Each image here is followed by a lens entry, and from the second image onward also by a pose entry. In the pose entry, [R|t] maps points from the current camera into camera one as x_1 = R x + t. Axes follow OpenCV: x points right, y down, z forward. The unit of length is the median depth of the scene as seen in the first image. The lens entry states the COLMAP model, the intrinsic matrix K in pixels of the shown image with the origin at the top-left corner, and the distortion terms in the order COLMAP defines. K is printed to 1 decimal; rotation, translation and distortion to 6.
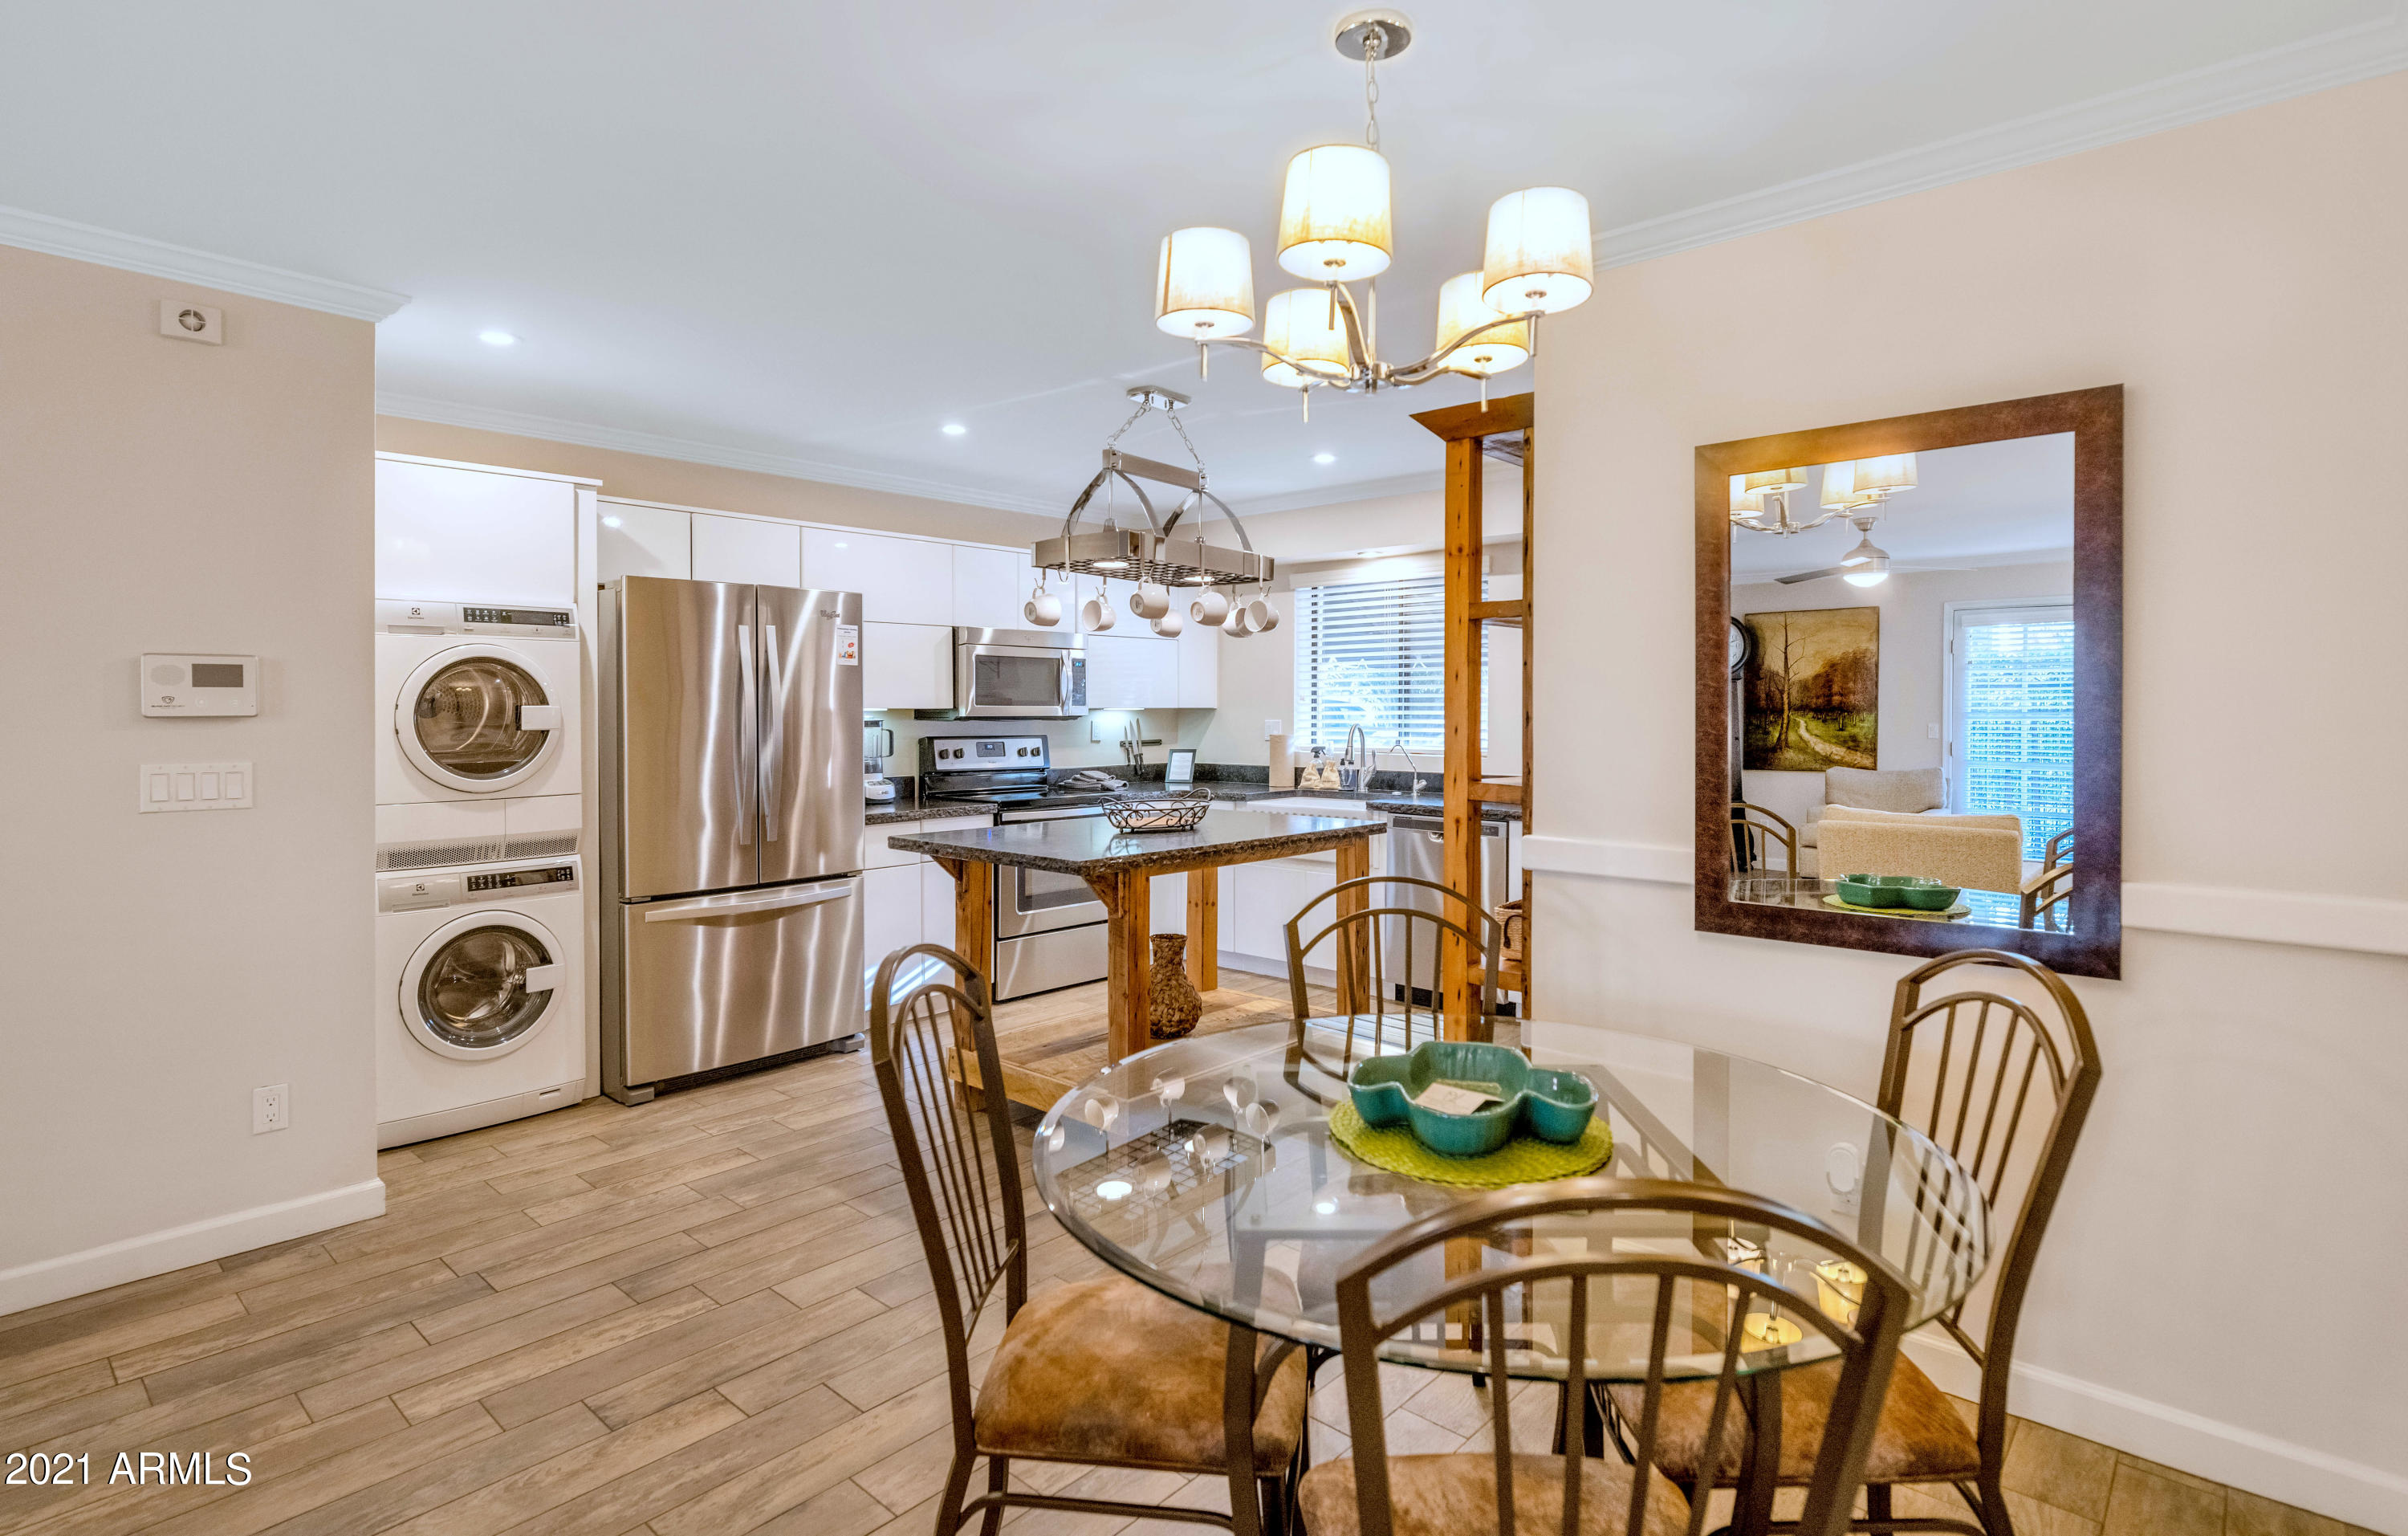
lens RADIAL K [[1232.3, 0, 1209.5], [0, 1232.3, 722.8], [0, 0, 1]] dist [0.002317, 0.000146]
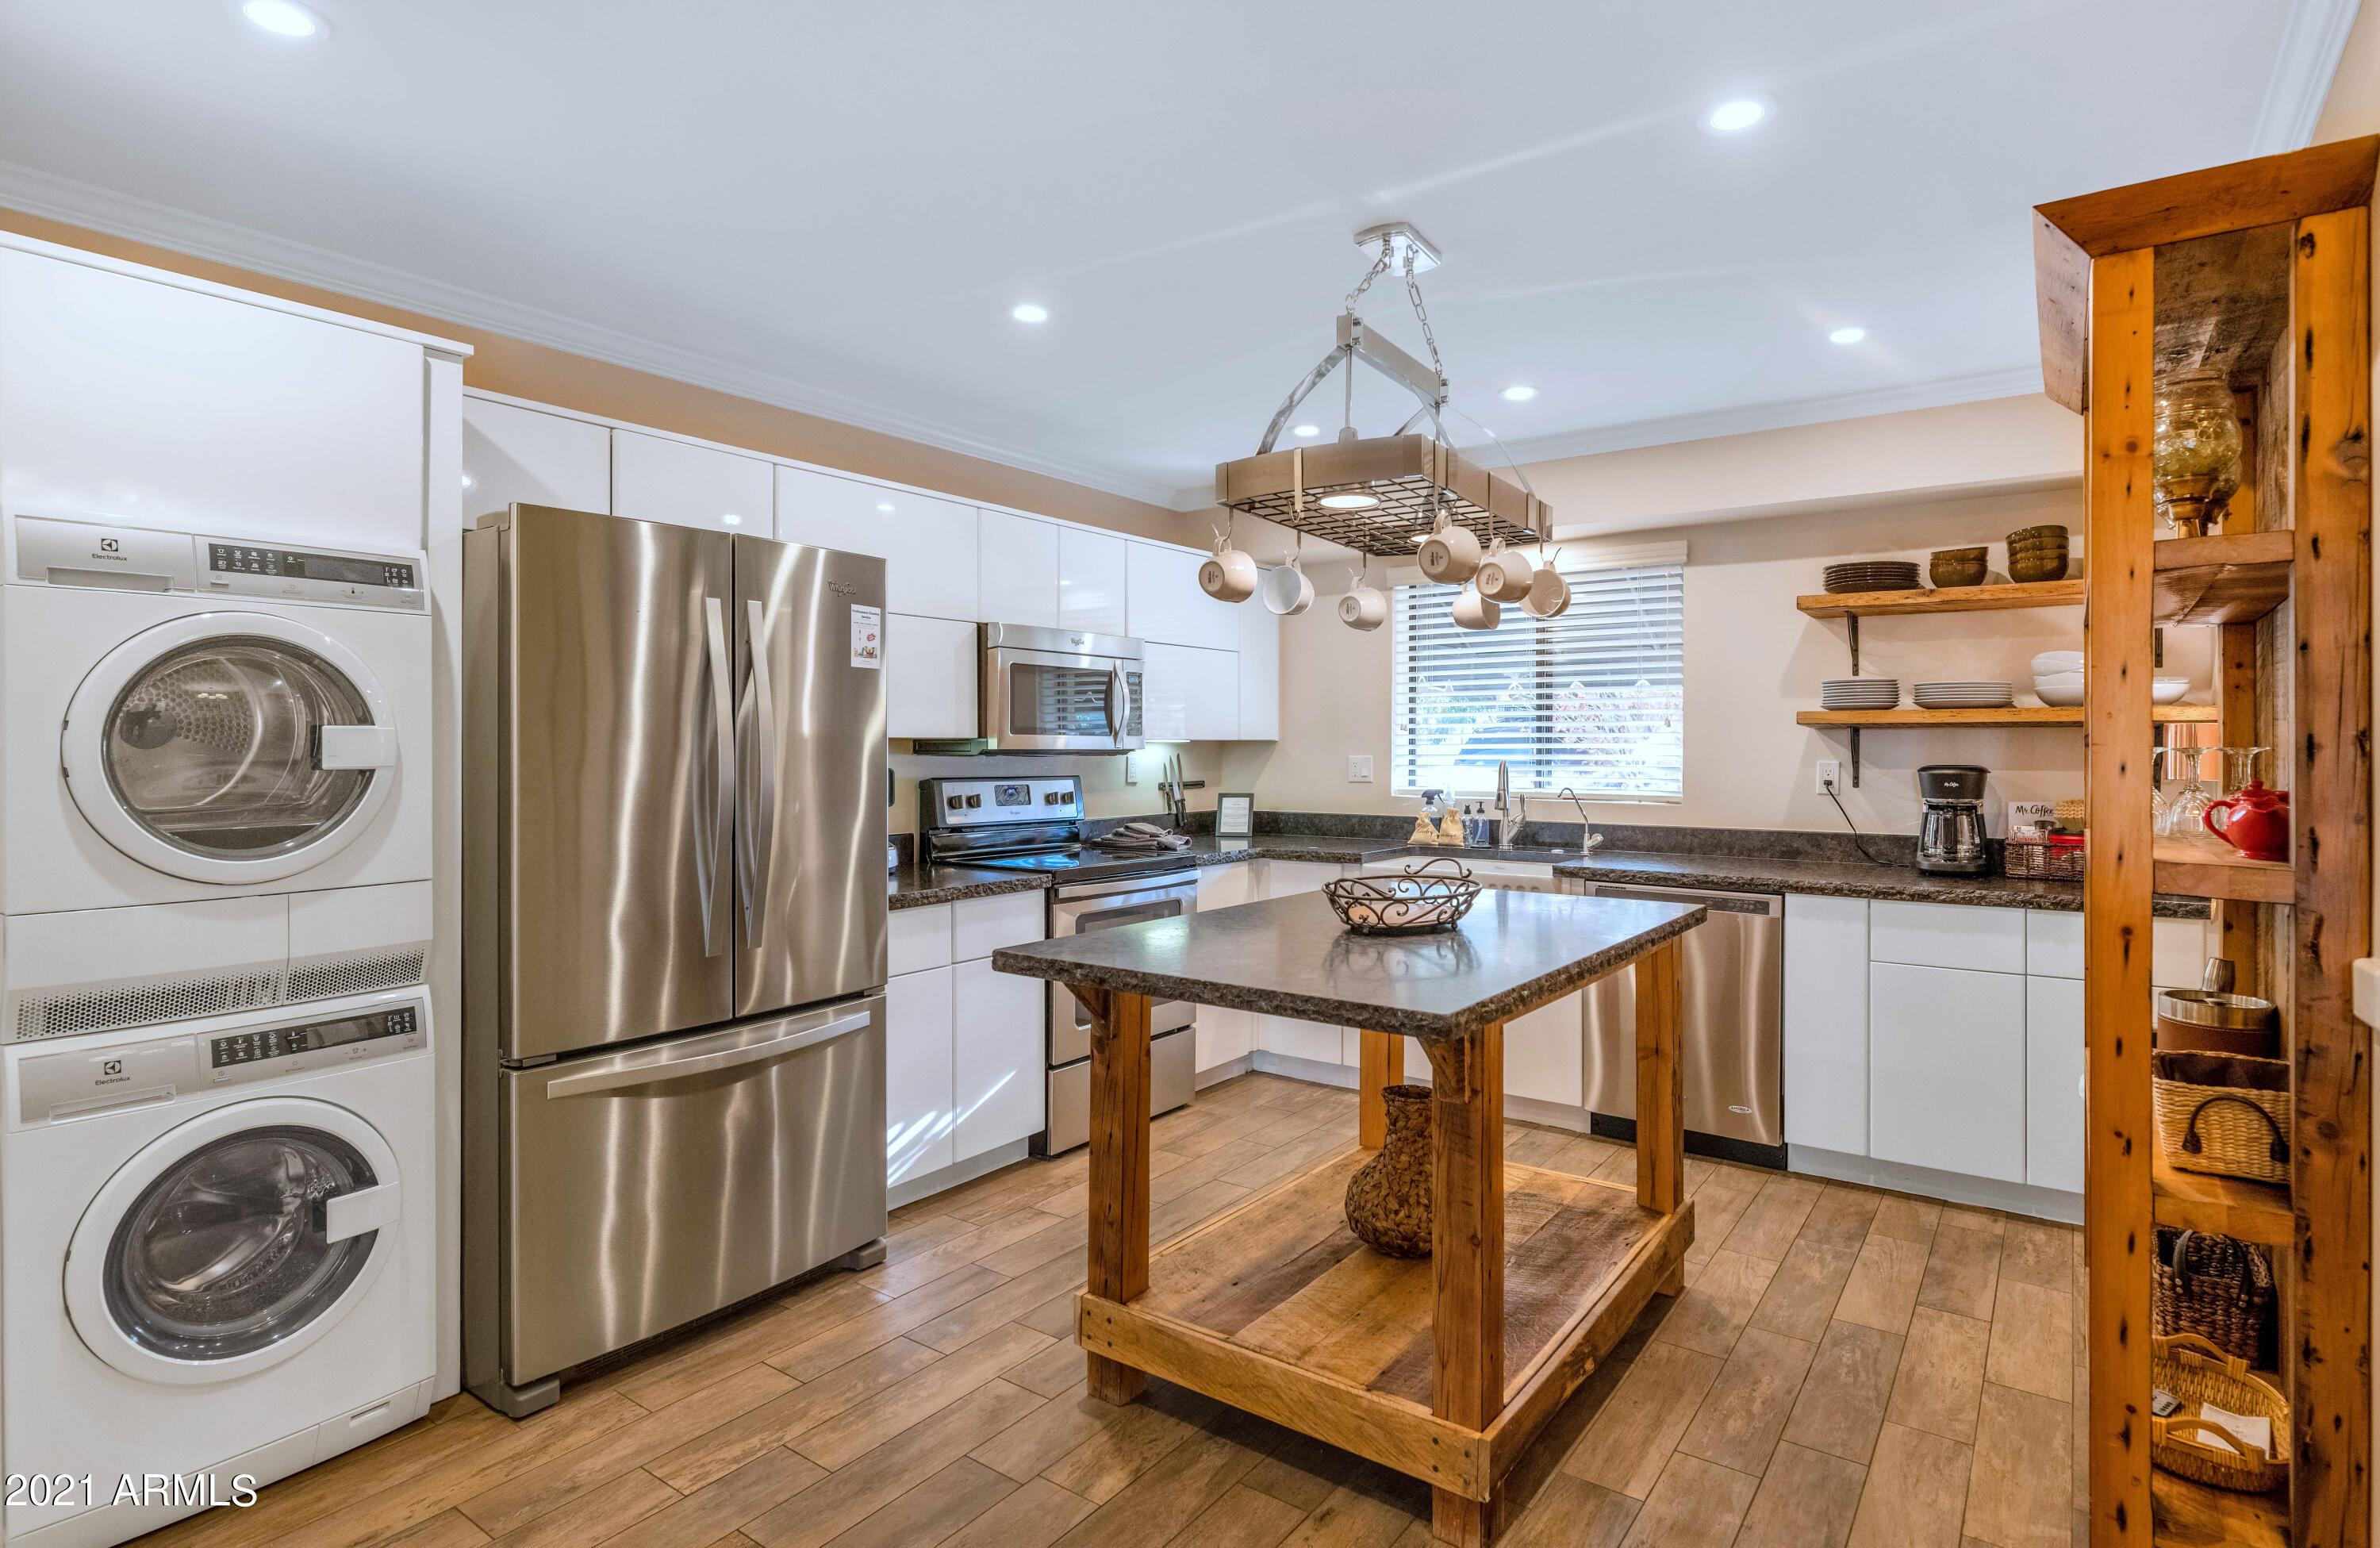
lens RADIAL K [[1239.7, 0, 1218.2], [0, 1239.7, 745.4], [0, 0, 1]] dist [-0.000623, 0.000449]
pose [[0.993245, 0.002175, 0.116012, -0.206853], [-0.000732, 0.999922, -0.012479, 0.001783], [-0.116030, 0.012310, 0.993169, 0.372113]]
